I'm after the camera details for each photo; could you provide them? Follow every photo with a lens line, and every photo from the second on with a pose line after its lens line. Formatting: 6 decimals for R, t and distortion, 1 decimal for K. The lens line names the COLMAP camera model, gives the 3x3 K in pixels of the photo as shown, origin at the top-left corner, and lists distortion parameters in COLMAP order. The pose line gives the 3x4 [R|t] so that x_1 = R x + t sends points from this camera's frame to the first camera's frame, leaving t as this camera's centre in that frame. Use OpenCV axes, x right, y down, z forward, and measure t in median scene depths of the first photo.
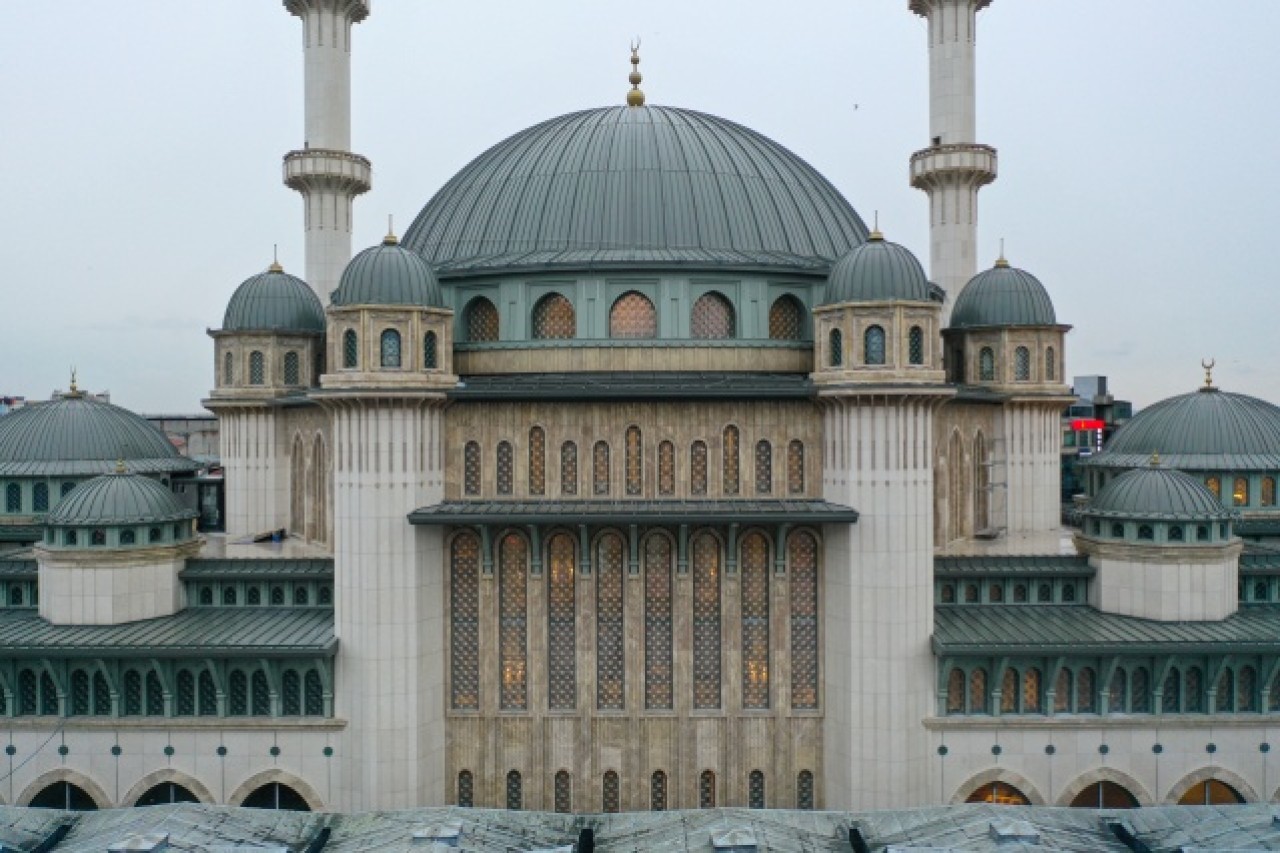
lens RADIAL K [[1011.7, 0, 642.8], [0, 1011.7, 418.0], [0, 0, 1]] dist [-0.010005, 0.002880]
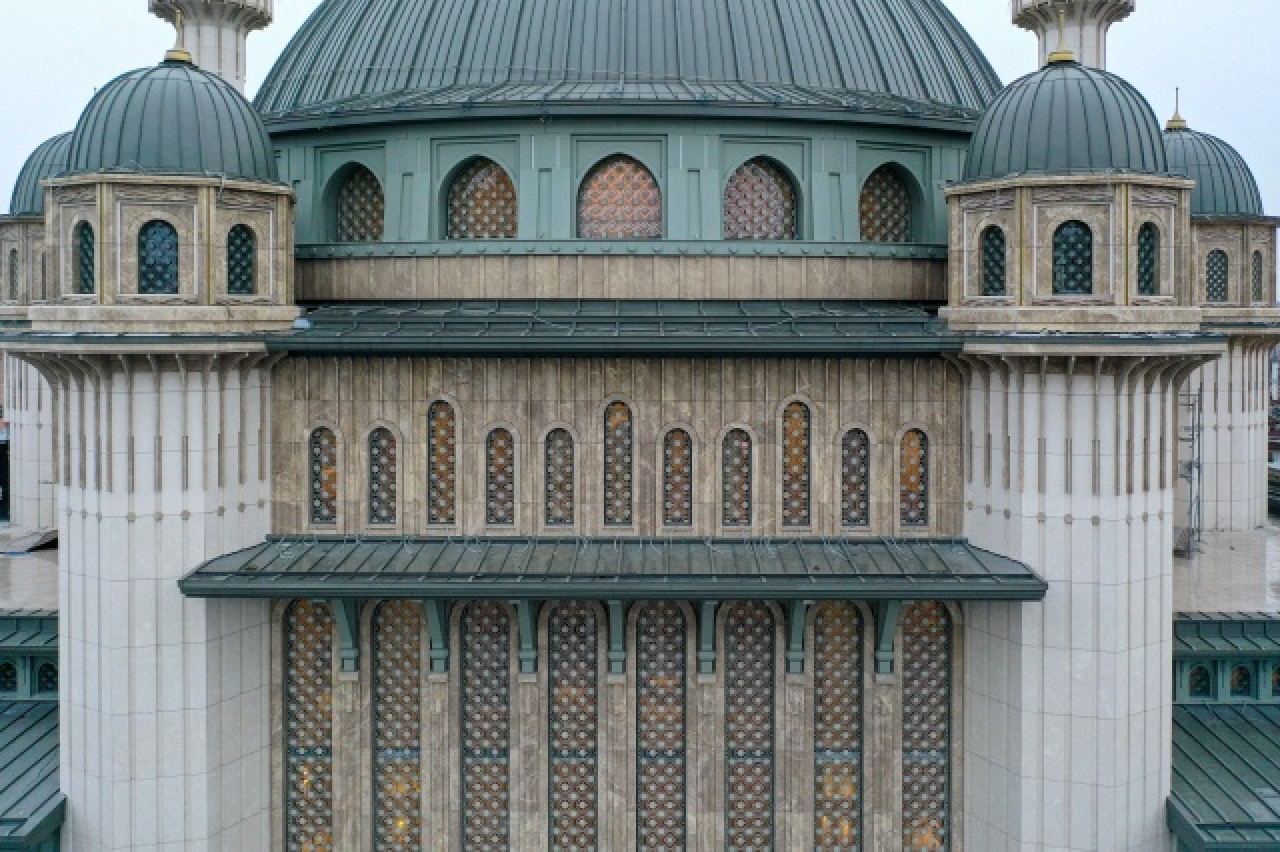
lens RADIAL K [[1032.2, 0, 654.0], [0, 1032.2, 313.0], [0, 0, 1]] dist [-0.008972, -0.005864]
pose [[0.999964, 0.007277, 0.004377, 0.007403], [-0.007326, 0.999910, 0.011228, -0.046331], [-0.004295, -0.011260, 0.999927, 0.443513]]
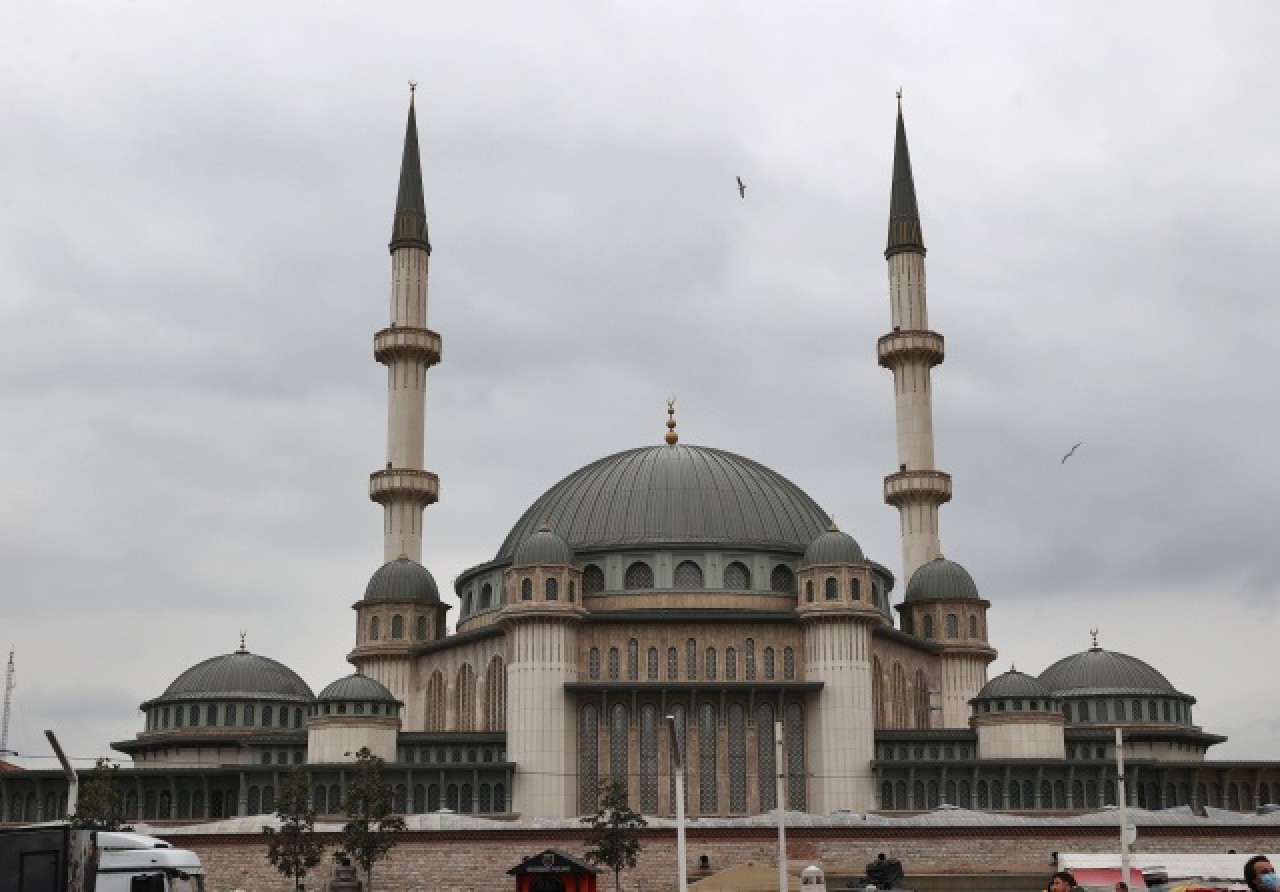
lens RADIAL K [[1721.1, 0, 687.3], [0, 1721.1, 476.6], [0, 0, 1]] dist [0.060049, 0.000000]
pose [[0.997254, 0.010419, 0.073314, -0.226821], [0.007747, 0.969938, -0.243228, 0.439405], [-0.073645, 0.243128, 0.967194, -1.810241]]
